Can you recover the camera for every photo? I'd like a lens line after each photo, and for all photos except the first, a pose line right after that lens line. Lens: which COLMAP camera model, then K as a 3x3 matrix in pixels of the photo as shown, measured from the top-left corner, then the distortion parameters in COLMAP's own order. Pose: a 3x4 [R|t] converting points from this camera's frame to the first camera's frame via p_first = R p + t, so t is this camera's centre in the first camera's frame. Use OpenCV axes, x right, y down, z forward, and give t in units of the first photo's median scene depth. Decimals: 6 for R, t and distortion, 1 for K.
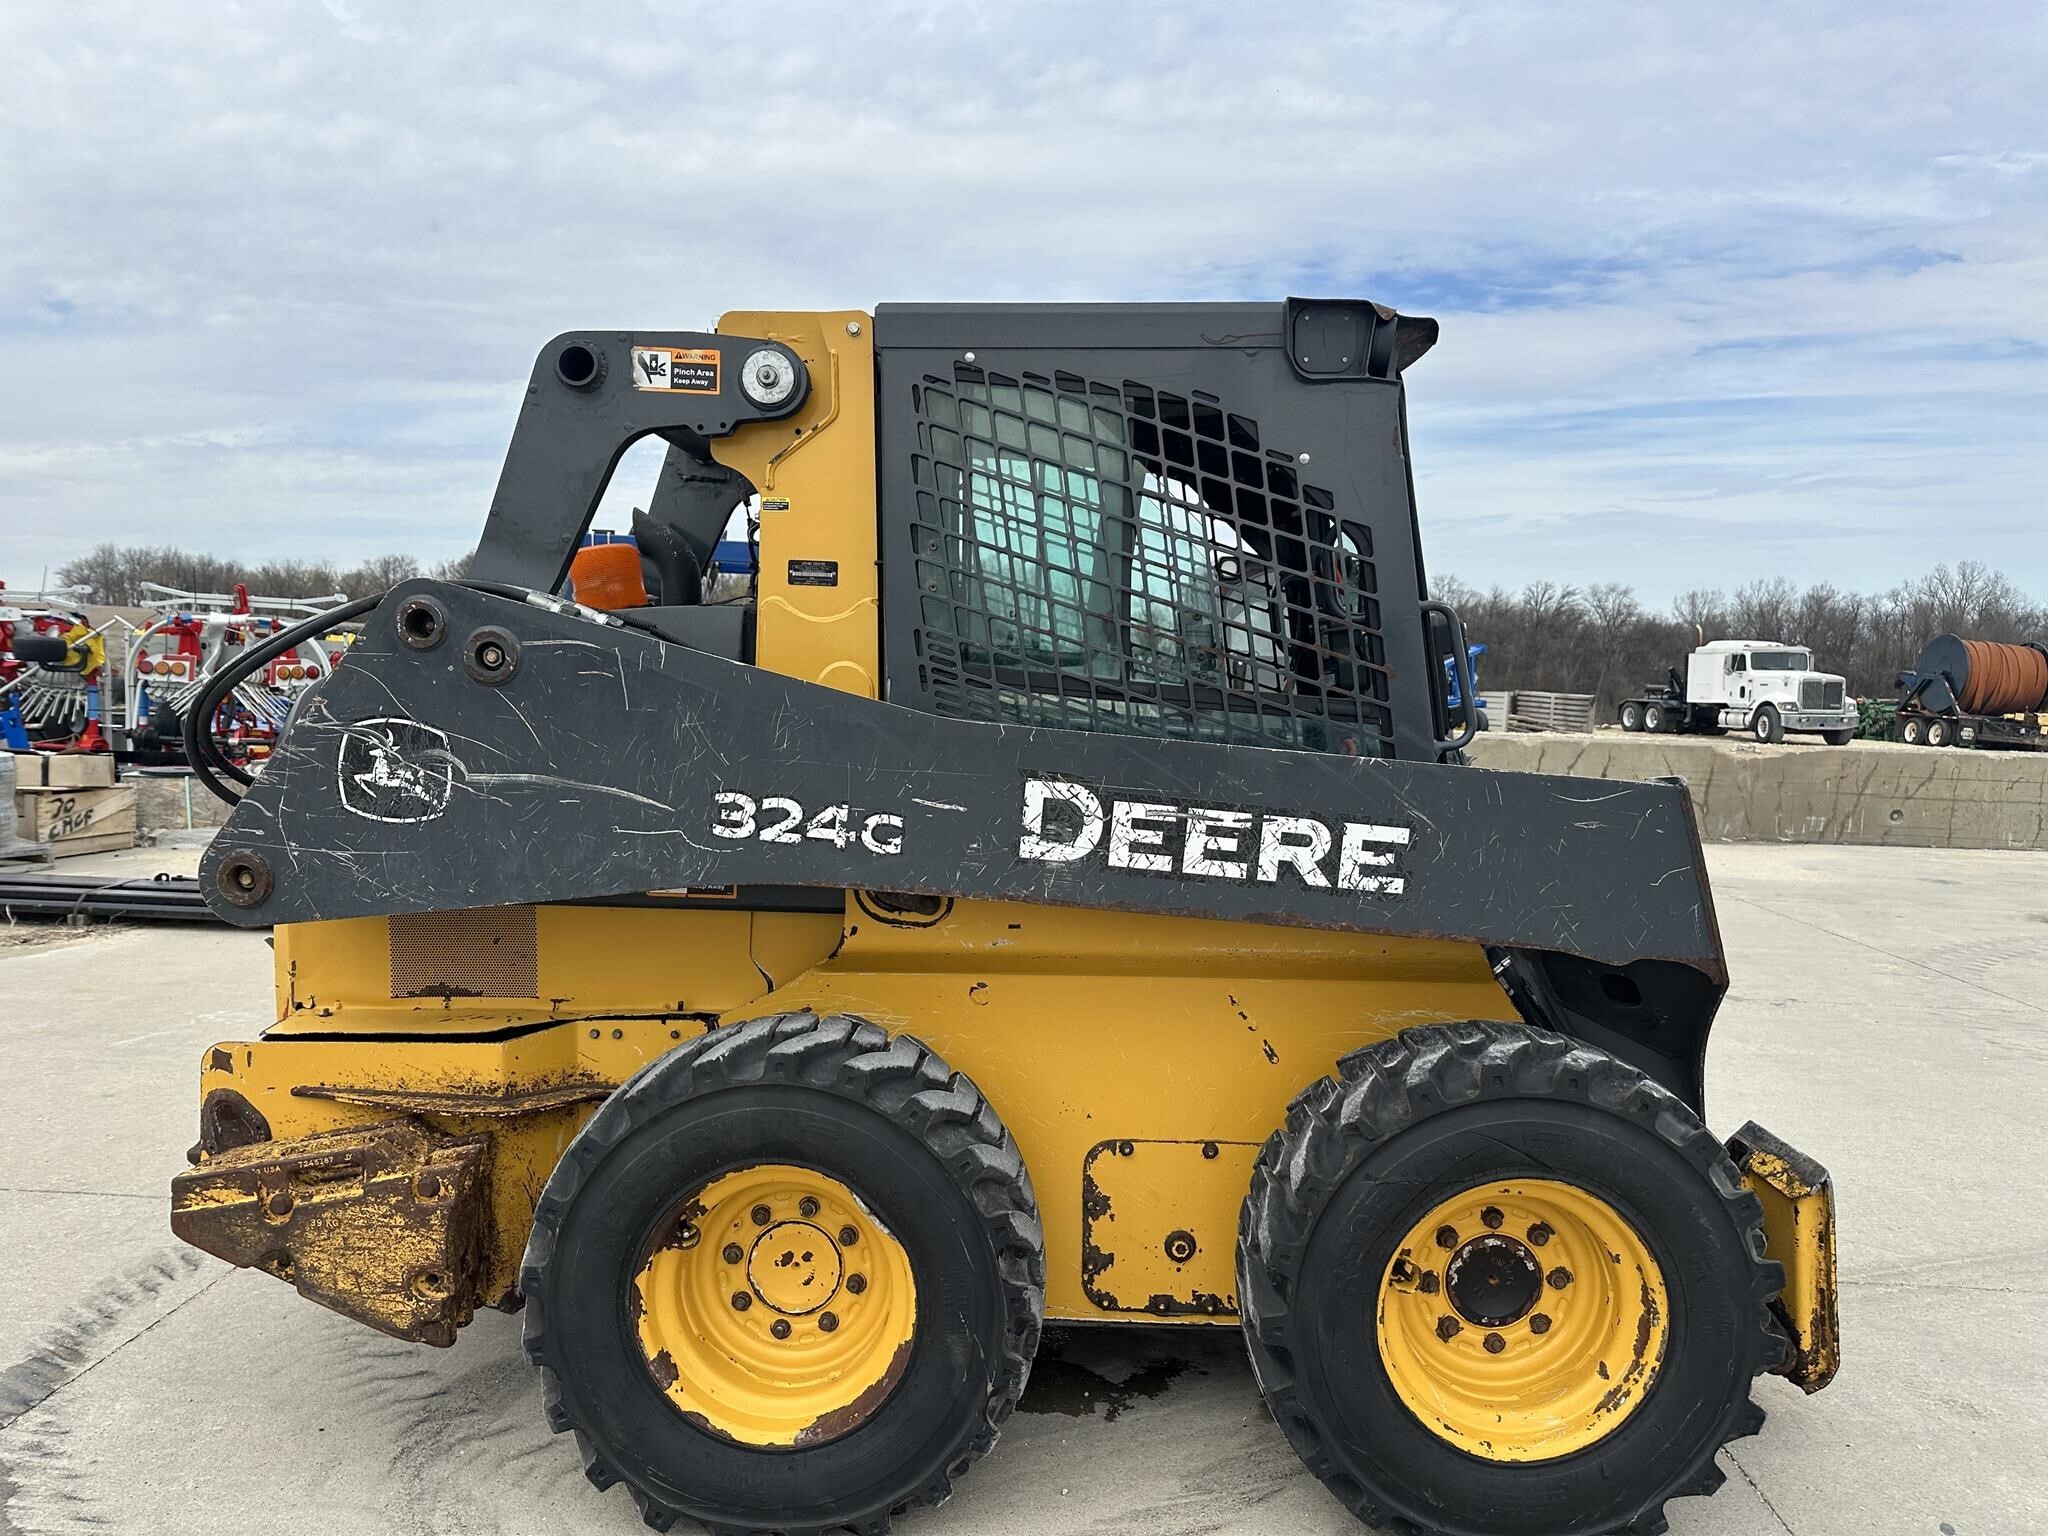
lens RADIAL K [[1505.8, 0, 1024.9], [0, 1505.8, 783.5], [0, 0, 1]] dist [0.185391, -0.399885]
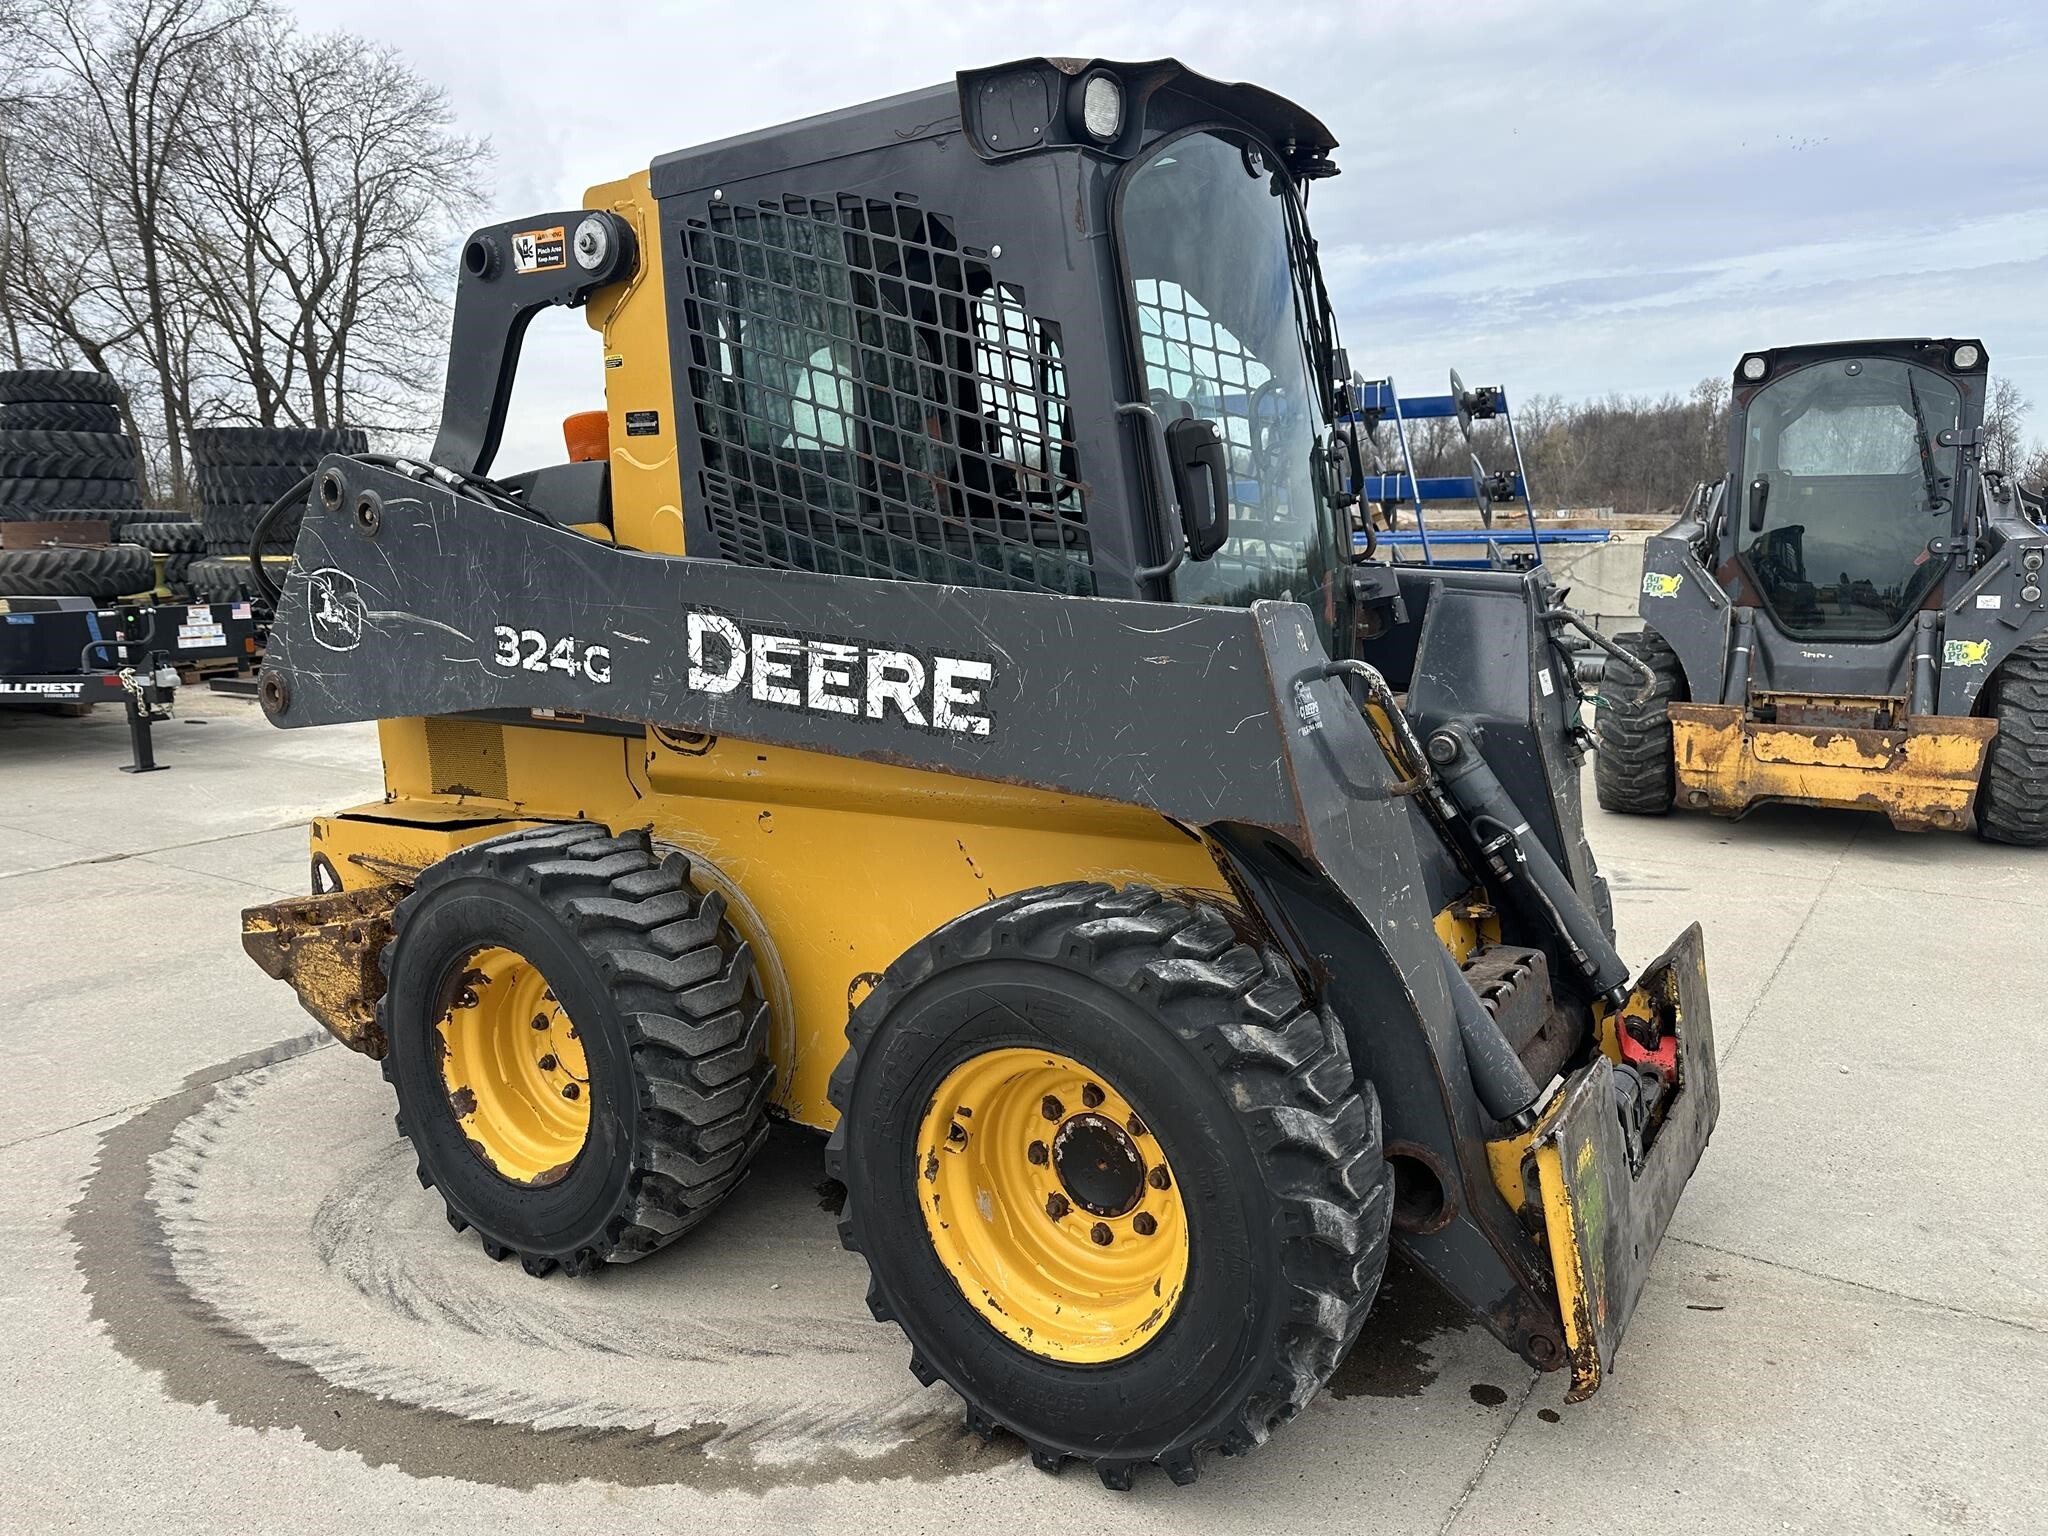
lens RADIAL K [[1505.8, 0, 1024.9], [0, 1505.8, 783.5], [0, 0, 1]] dist [0.185391, -0.399885]
pose [[0.827430, 0.051205, -0.559230, 0.778898], [-0.001990, 0.996095, 0.088262, 0.021360], [0.561566, -0.071918, 0.824301, 0.260653]]
